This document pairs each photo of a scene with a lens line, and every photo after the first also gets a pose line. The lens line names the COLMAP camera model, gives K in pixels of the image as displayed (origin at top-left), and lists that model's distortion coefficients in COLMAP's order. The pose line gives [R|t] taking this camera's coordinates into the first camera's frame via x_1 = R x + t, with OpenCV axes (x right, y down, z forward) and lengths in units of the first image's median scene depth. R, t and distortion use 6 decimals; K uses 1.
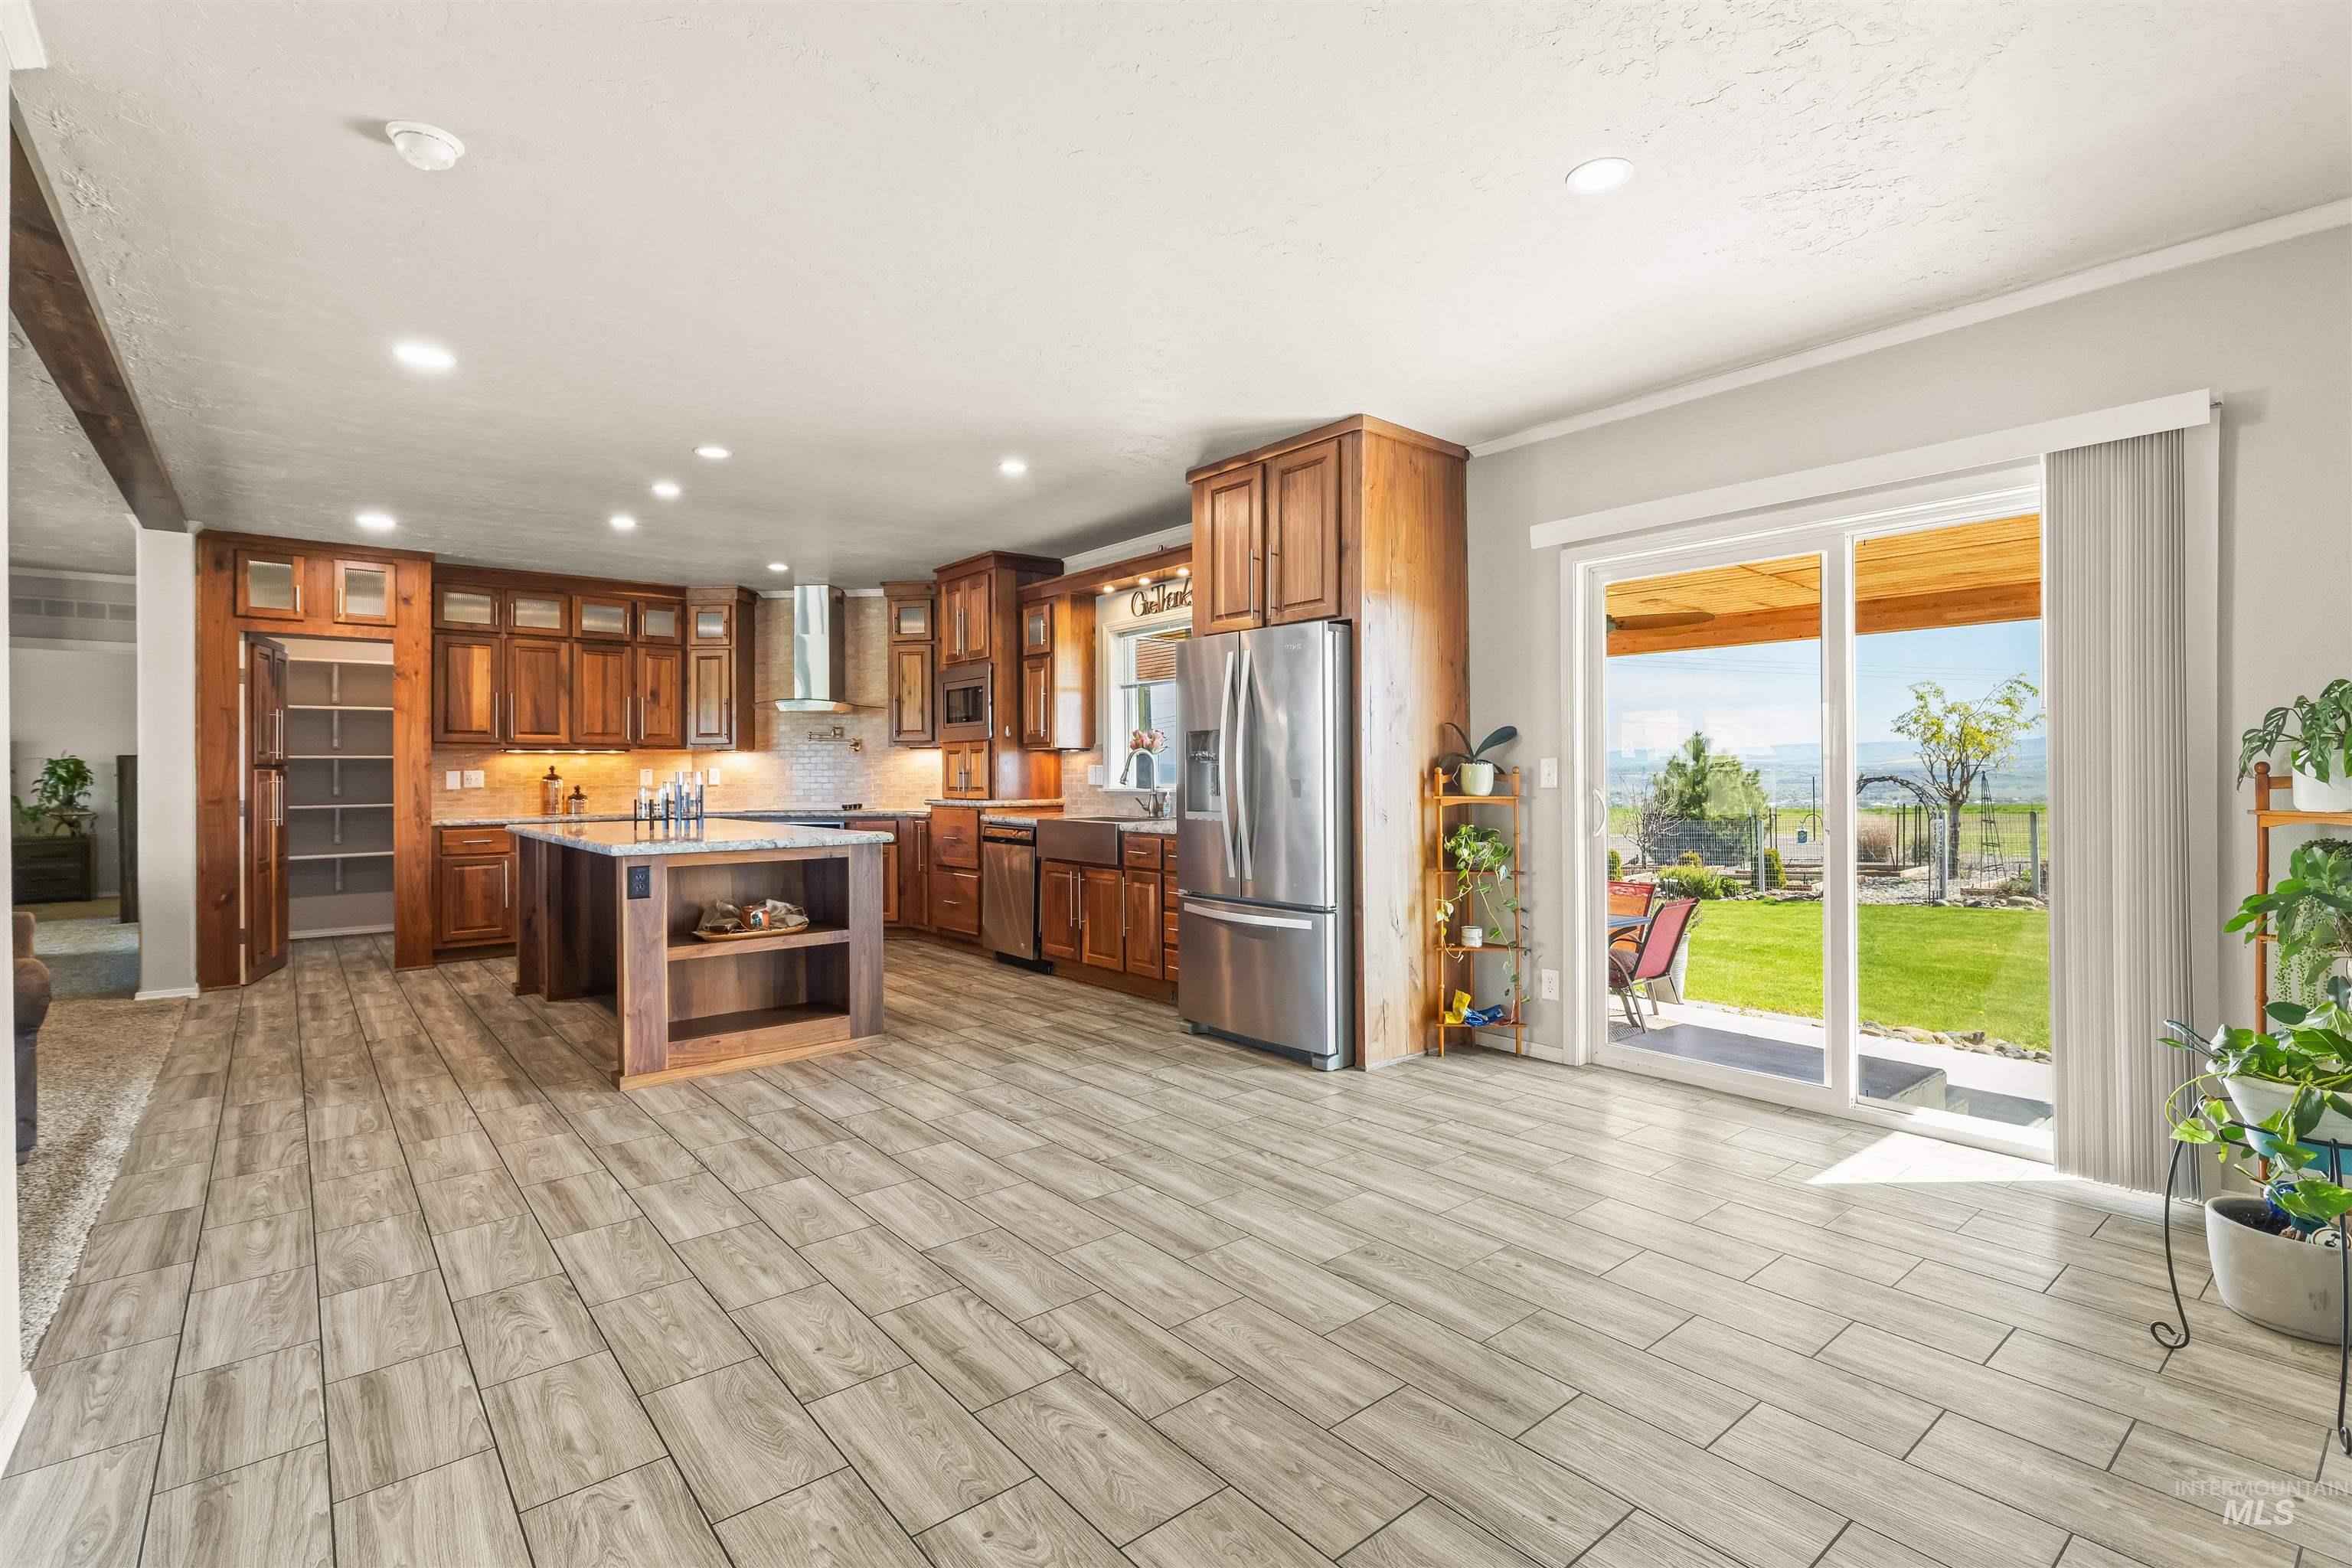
lens RADIAL K [[1089.6, 0, 1184.6], [0, 1089.6, 775.5], [0, 0, 1]] dist [-0.002399, -0.000666]
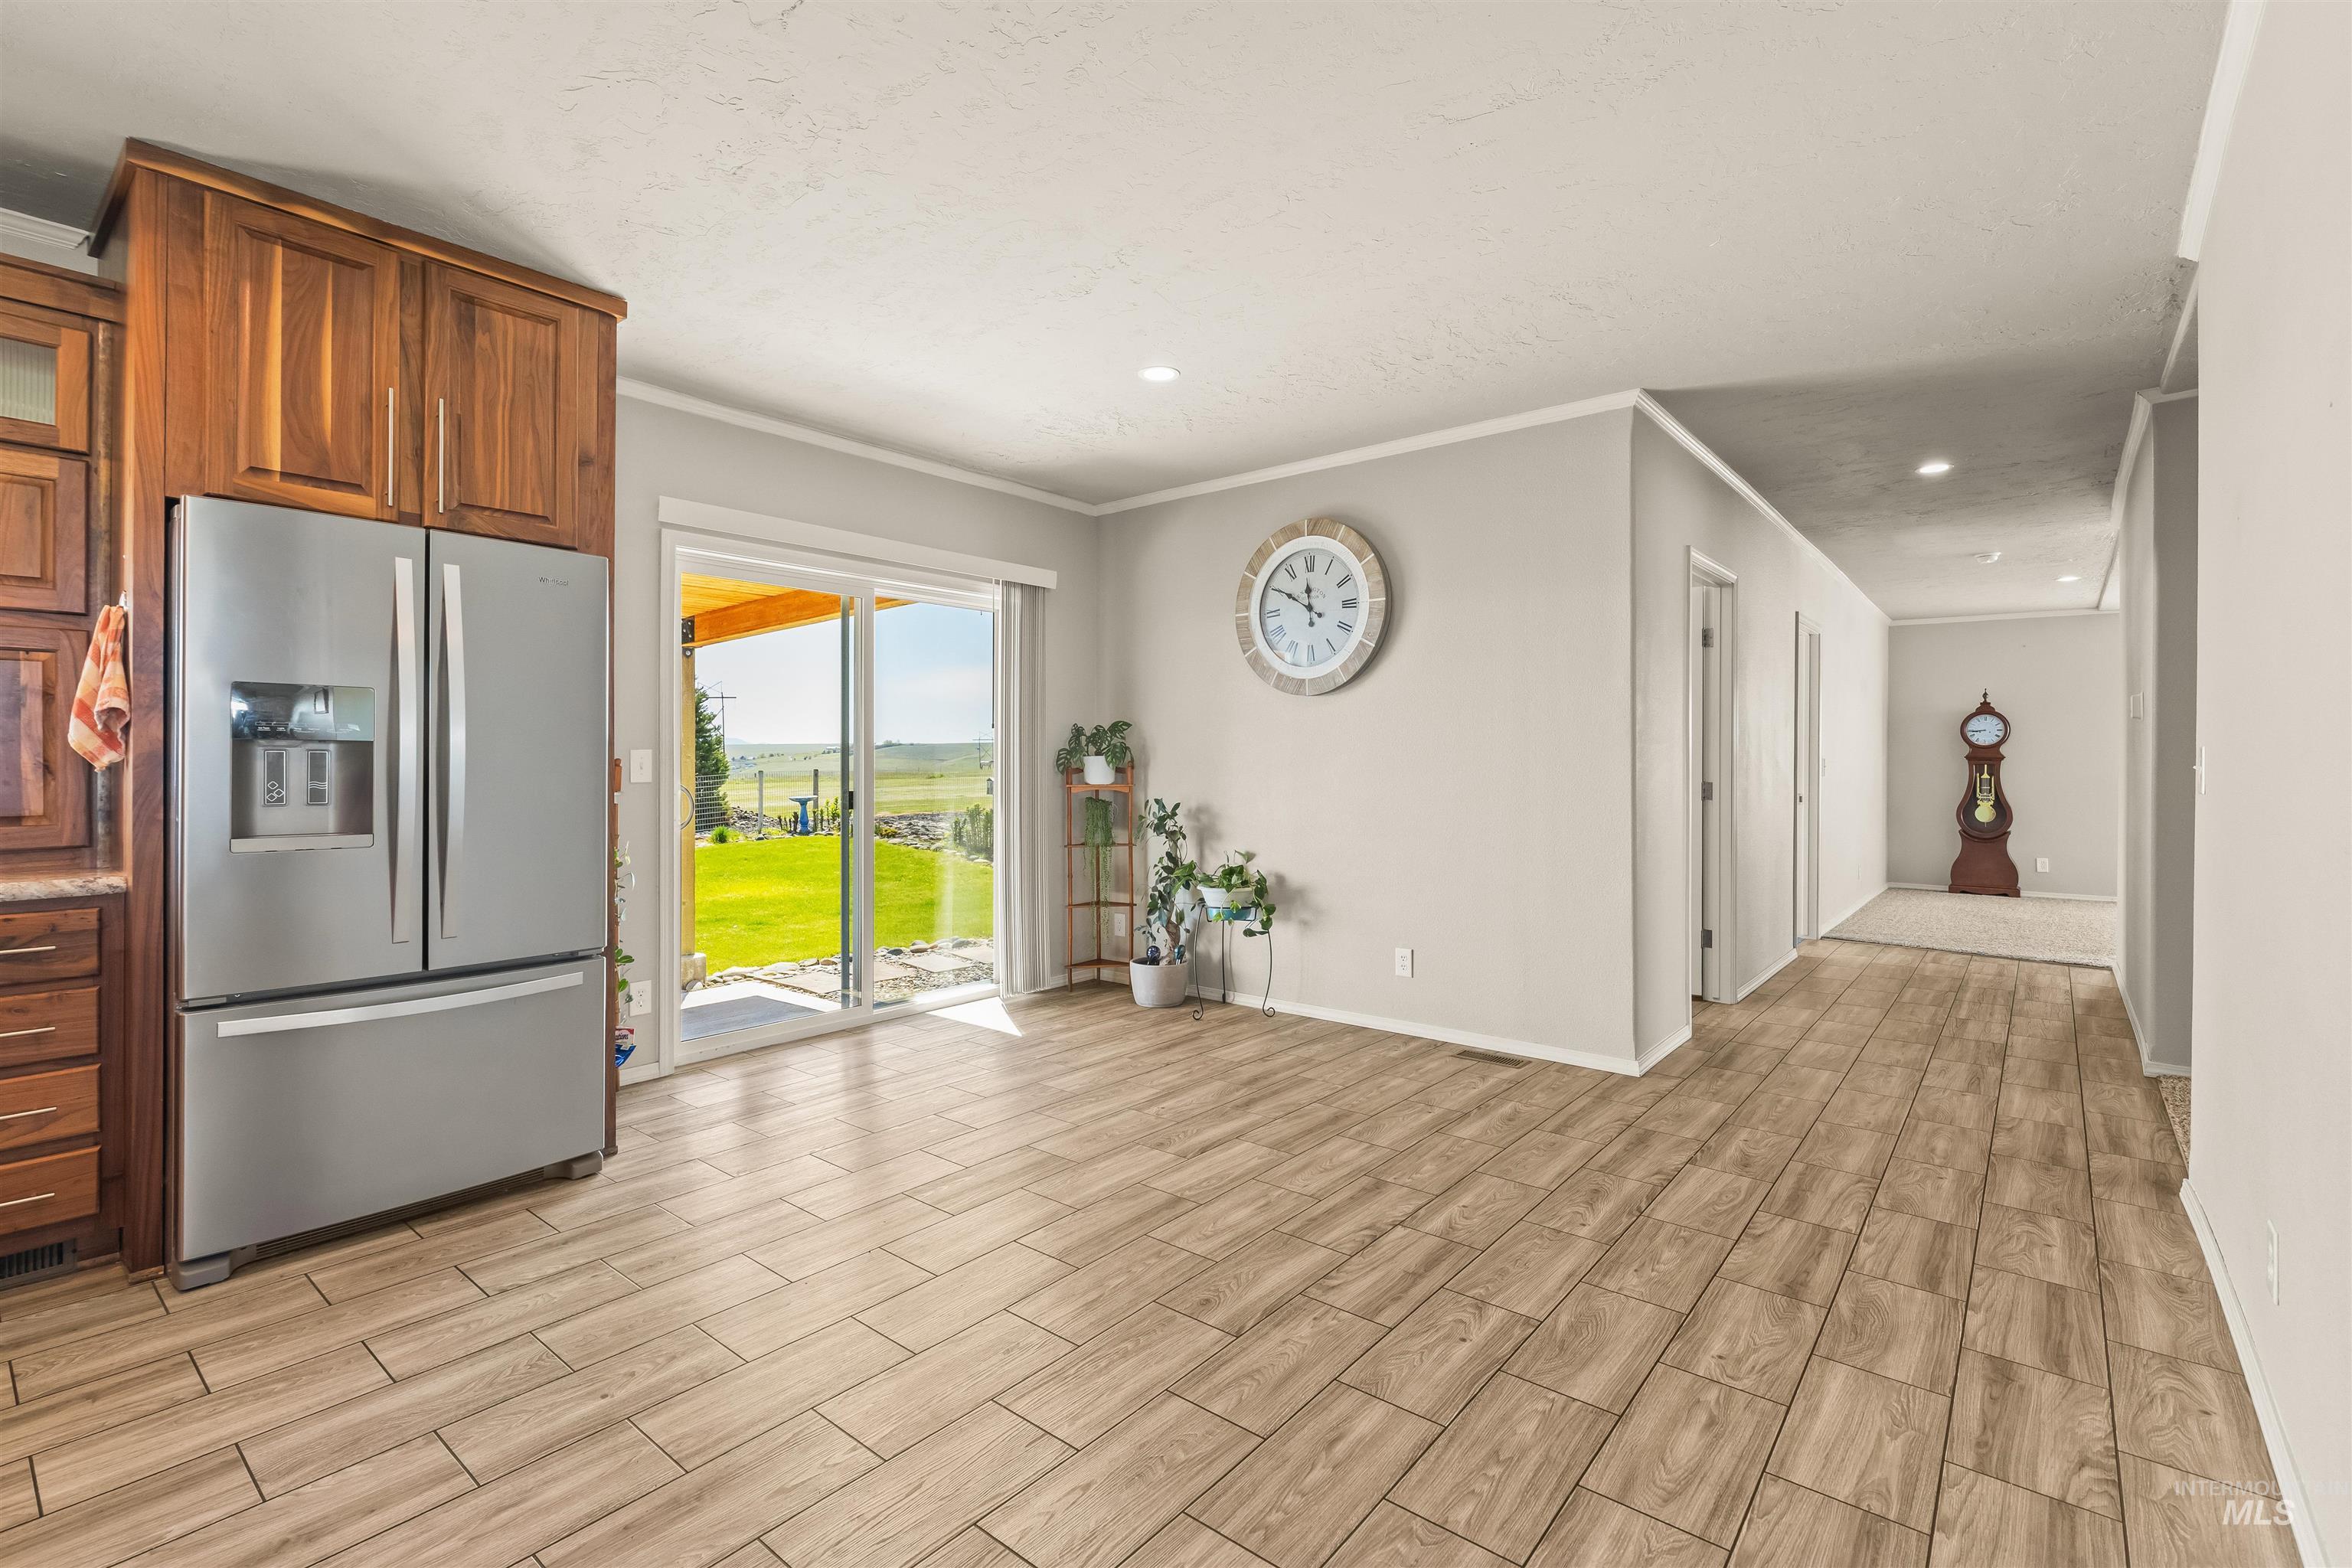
lens RADIAL K [[1056.9, 0, 1192.6], [0, 1056.9, 759.9], [0, 0, 1]] dist [-0.002078, 0.000576]
pose [[-0.197860, 0.009083, 0.980188, -0.593978], [0.004617, 0.999955, -0.008334, 0.002317], [-0.980219, 0.002877, -0.197893, 0.687534]]
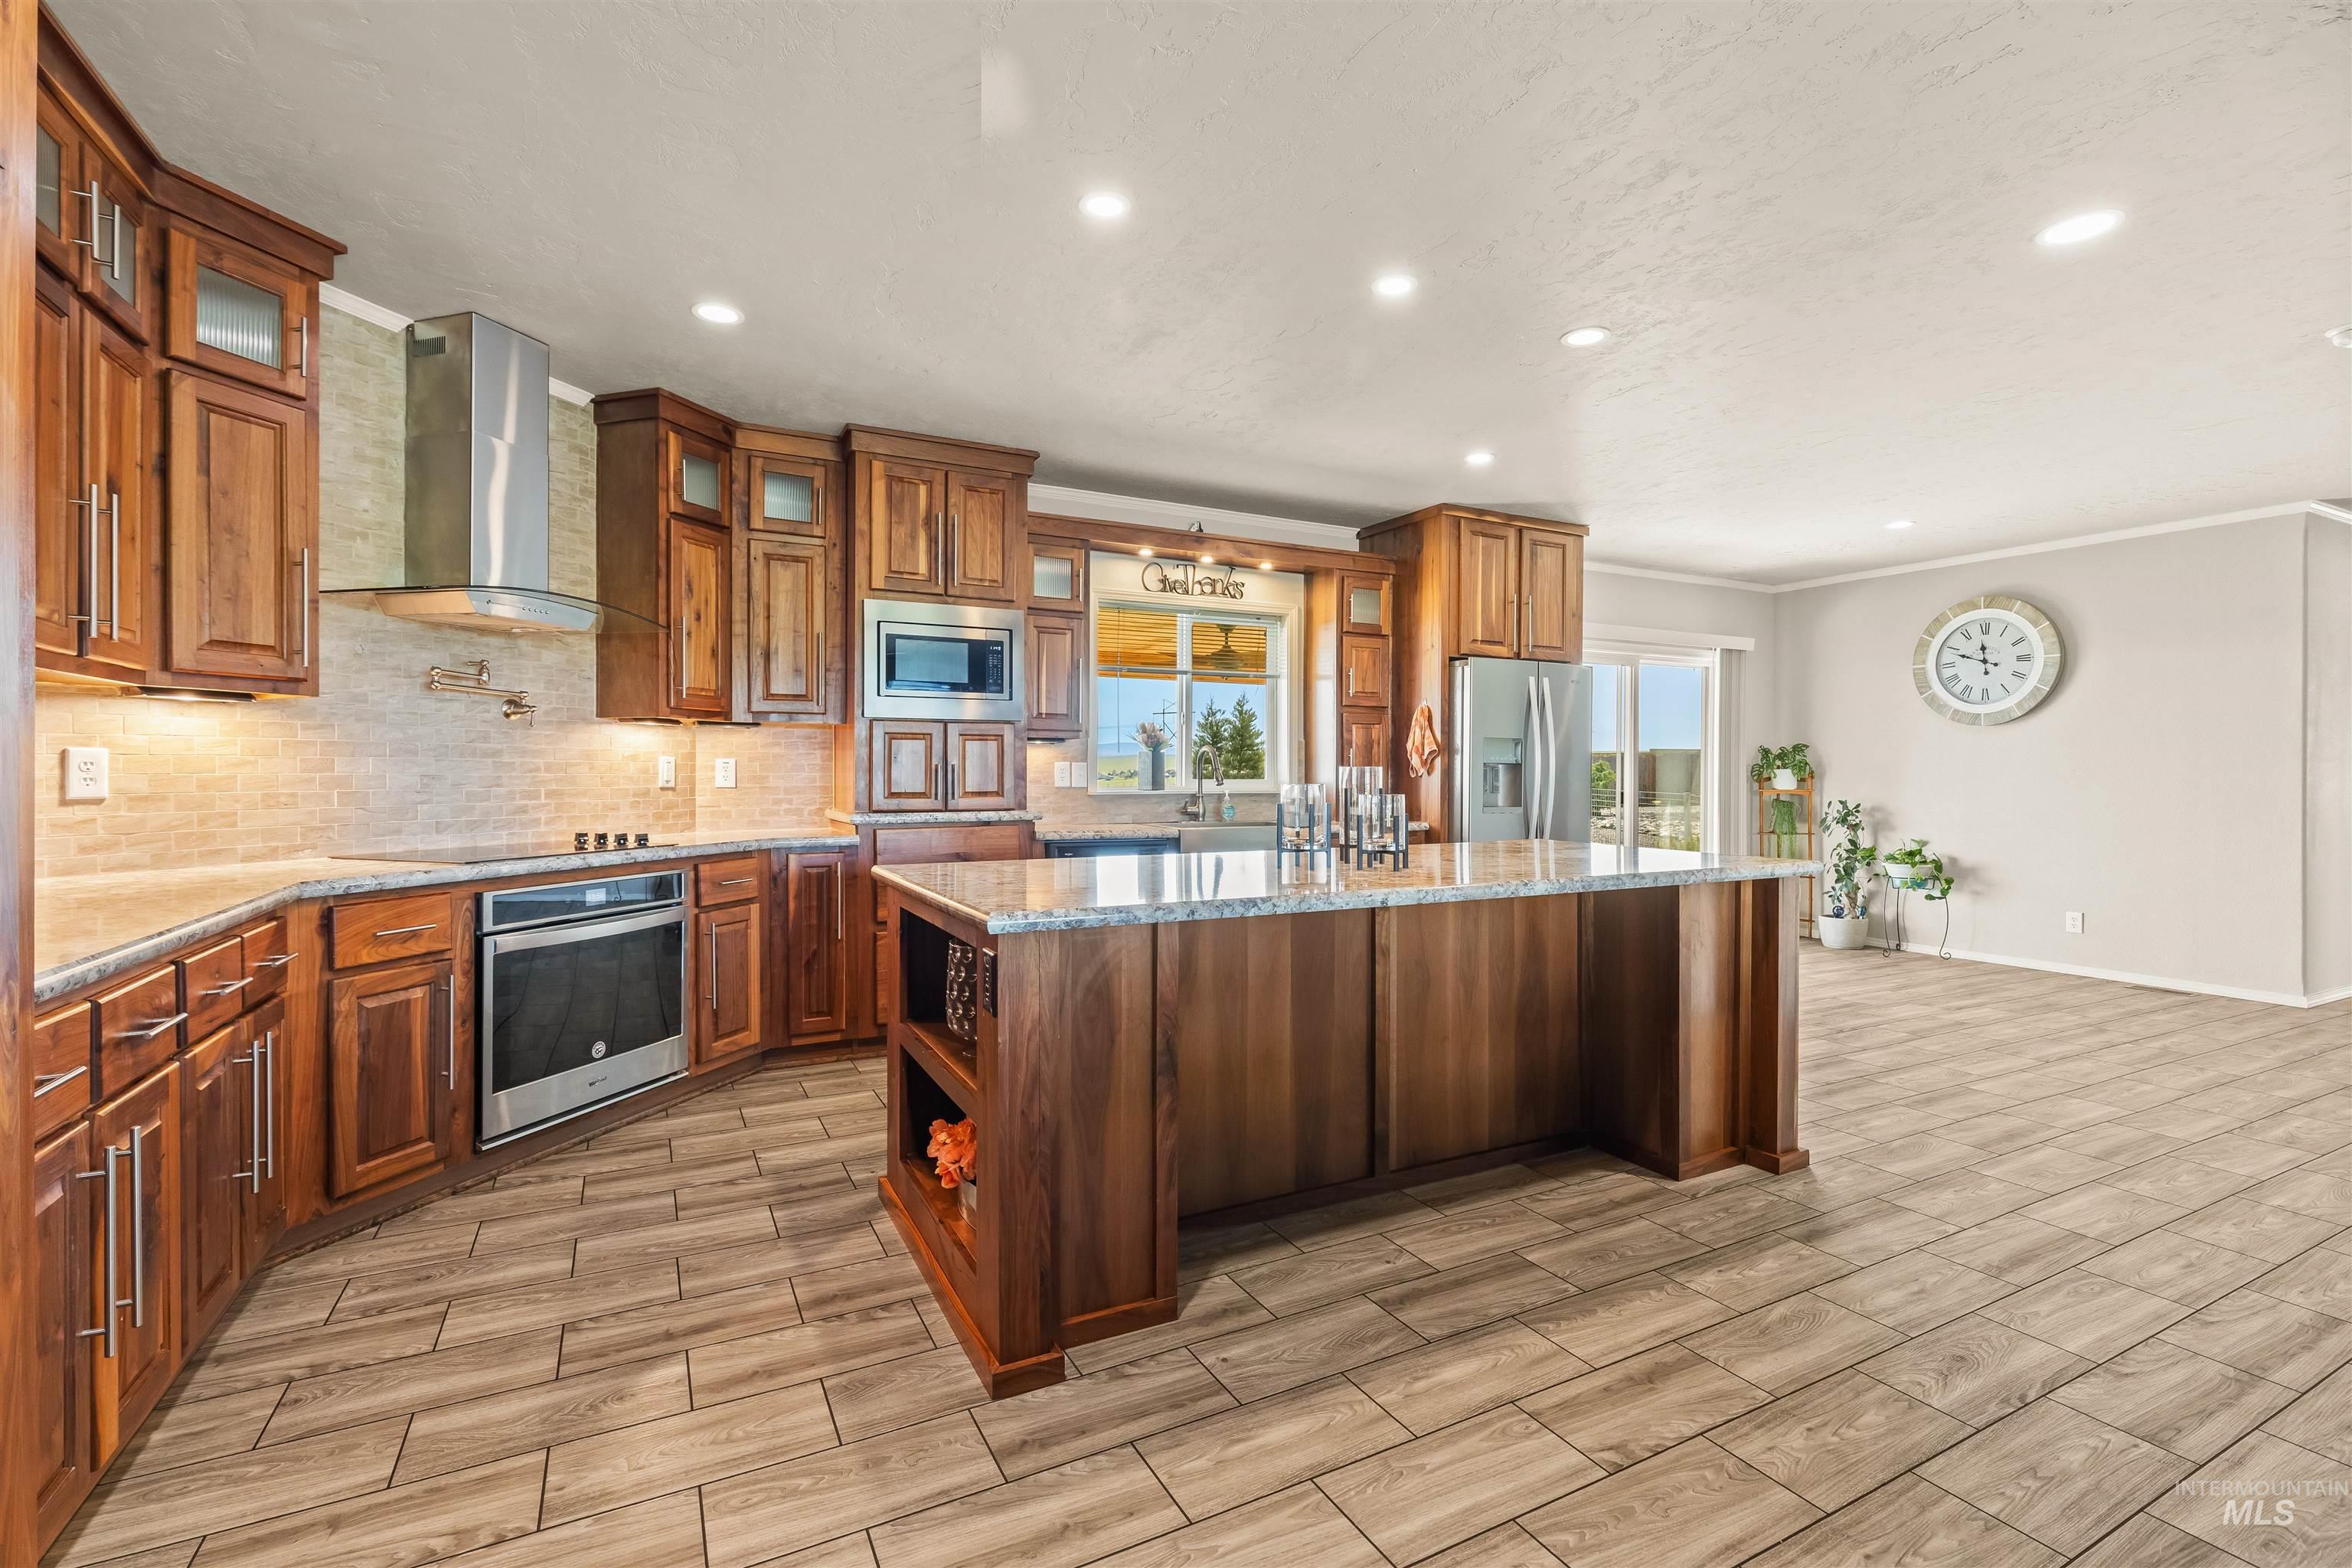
lens RADIAL K [[1056.9, 0, 1188.1], [0, 1056.9, 774.7], [0, 0, 1]] dist [-0.002078, 0.000576]
pose [[0.203124, 0.005596, 0.979137, -1.201006], [-0.000706, 0.999984, -0.005569, 0.005740], [-0.979153, 0.000440, 0.203125, 1.126227]]
